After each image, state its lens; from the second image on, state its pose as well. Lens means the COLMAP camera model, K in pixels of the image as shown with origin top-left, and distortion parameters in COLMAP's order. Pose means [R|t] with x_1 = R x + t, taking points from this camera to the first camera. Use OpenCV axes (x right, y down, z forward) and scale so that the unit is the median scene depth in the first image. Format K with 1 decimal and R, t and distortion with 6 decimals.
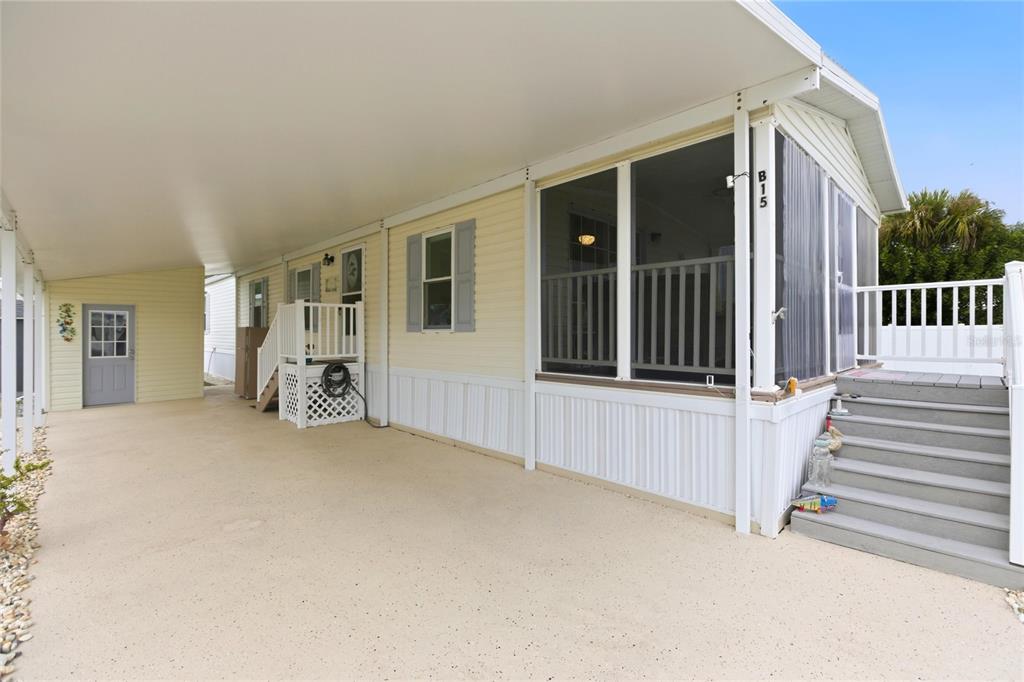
lens RADIAL K [[462.9, 0, 507.9], [0, 462.9, 339.5], [0, 0, 1]] dist [-0.005334, -0.000277]
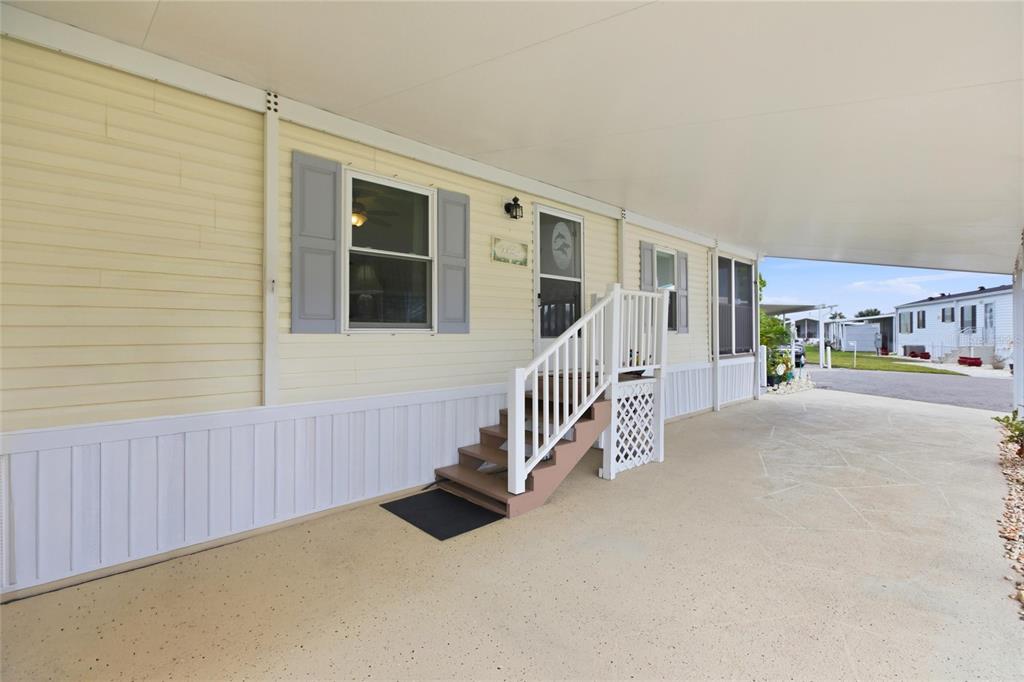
lens RADIAL K [[462.9, 0, 507.1], [0, 462.9, 334.0], [0, 0, 1]] dist [-0.005334, -0.000277]
pose [[0.014893, 0.006485, 0.999868, -0.867154], [0.014919, 0.999866, -0.006708, -0.008813], [-0.999778, 0.015017, 0.014794, 0.893543]]
